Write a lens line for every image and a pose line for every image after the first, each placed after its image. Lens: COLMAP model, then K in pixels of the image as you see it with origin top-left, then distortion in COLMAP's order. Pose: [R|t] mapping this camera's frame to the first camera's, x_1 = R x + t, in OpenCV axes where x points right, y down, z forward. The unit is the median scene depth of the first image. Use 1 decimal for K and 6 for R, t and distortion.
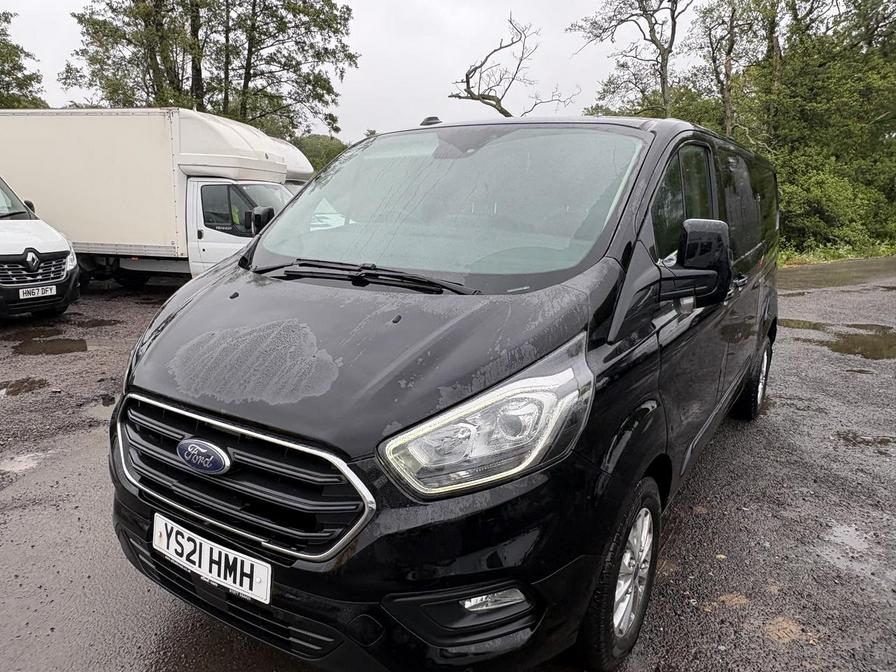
lens RADIAL K [[715.3, 0, 448.0], [0, 715.3, 336.0], [0, 0, 1]] dist [-0.001615, 0.003822]
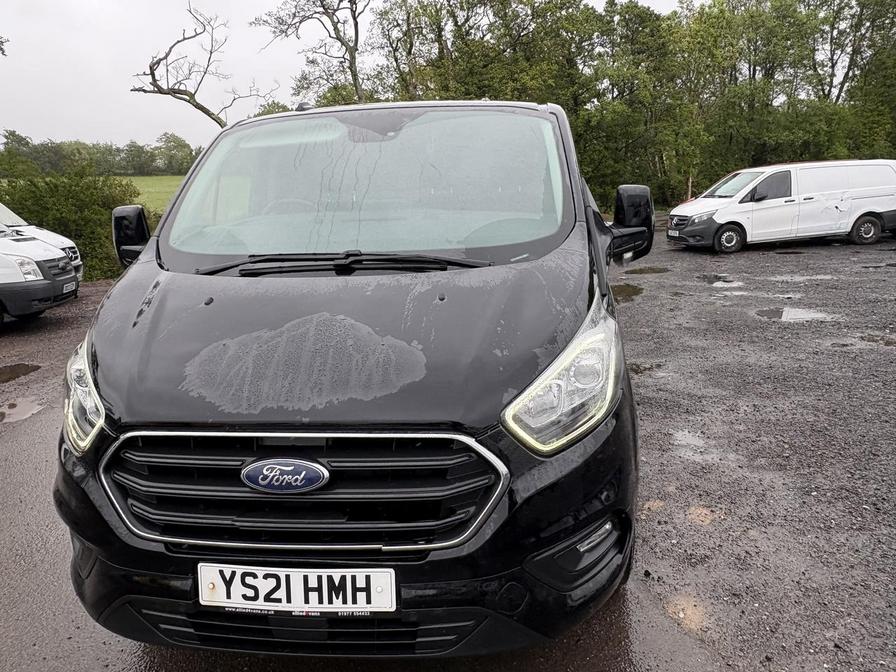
lens RADIAL K [[715.3, 0, 448.0], [0, 715.3, 336.0], [0, 0, 1]] dist [-0.001615, 0.003822]
pose [[0.874060, -0.146341, 0.463253, -0.455816], [0.146777, 0.988538, 0.035341, -0.002986], [-0.463115, 0.037105, 0.885521, 0.099783]]
